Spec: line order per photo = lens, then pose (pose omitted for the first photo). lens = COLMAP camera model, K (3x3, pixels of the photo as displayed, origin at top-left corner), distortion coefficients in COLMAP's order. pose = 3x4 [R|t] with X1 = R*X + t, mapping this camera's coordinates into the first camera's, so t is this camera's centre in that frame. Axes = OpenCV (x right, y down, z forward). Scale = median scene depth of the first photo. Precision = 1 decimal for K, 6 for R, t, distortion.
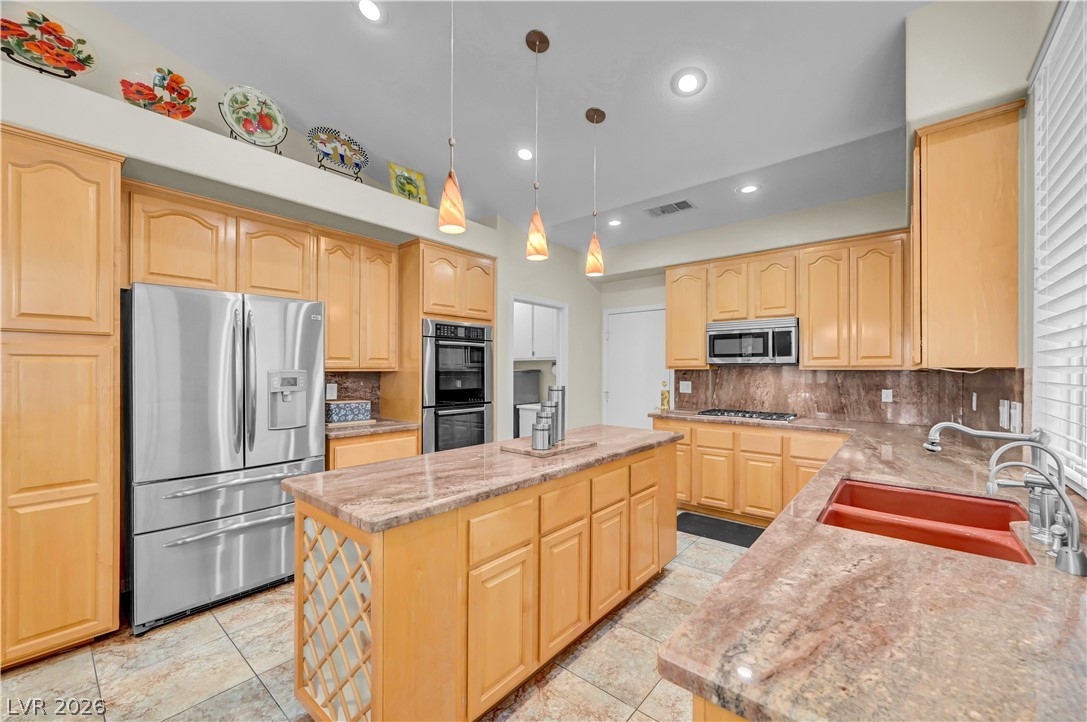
lens RADIAL K [[423.7, 0, 542.4], [0, 423.7, 371.2], [0, 0, 1]] dist [0.000865, 0.000205]
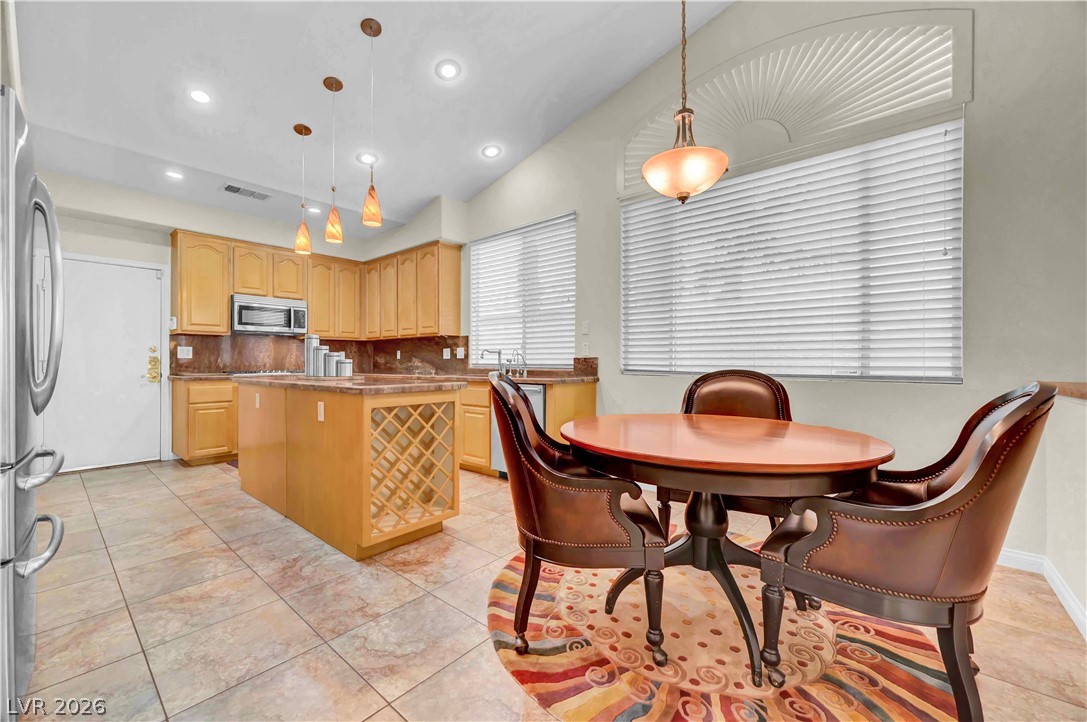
lens RADIAL K [[431.2, 0, 544.7], [0, 431.2, 357.6], [0, 0, 1]] dist [0.000020, 0.000070]
pose [[0.005628, 0.006023, 0.999966, -0.841172], [-0.000183, 0.999982, -0.006022, 0.069455], [-0.999984, -0.000149, 0.005629, 0.177693]]
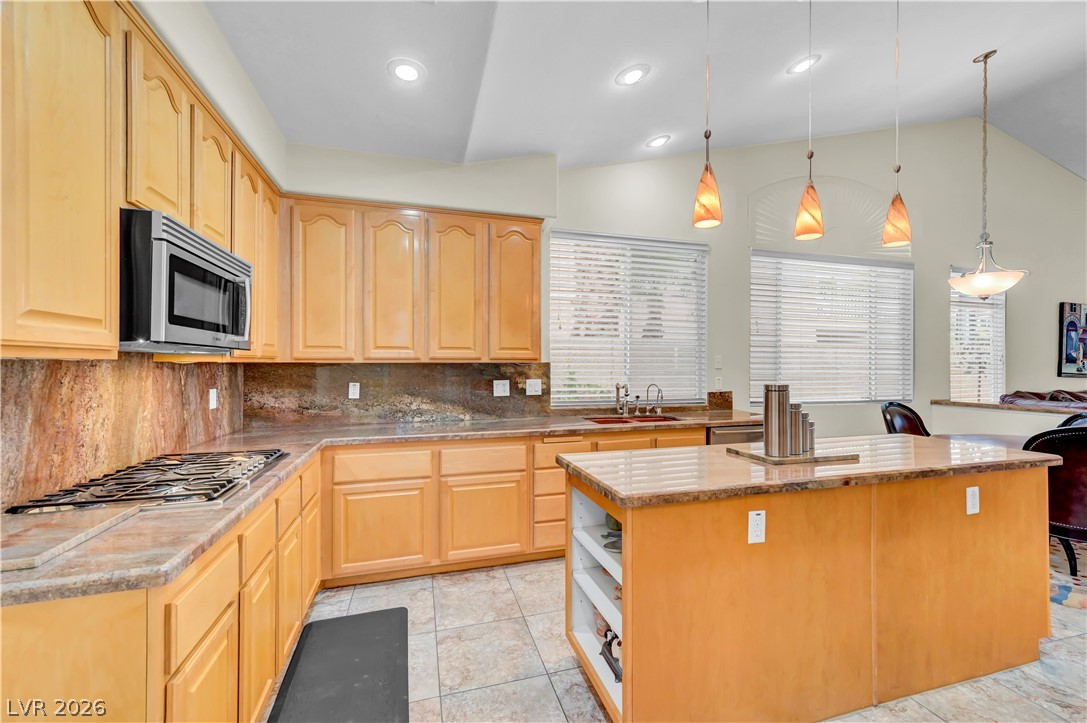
lens RADIAL K [[436.1, 0, 543.5], [0, 436.1, 361.5], [0, 0, 1]] dist [0.002932, 0.000434]
pose [[-0.831027, -0.000970, 0.556231, -0.030551], [-0.004753, 0.999974, -0.005358, -0.003774], [-0.556211, -0.007097, -0.831010, 1.223992]]
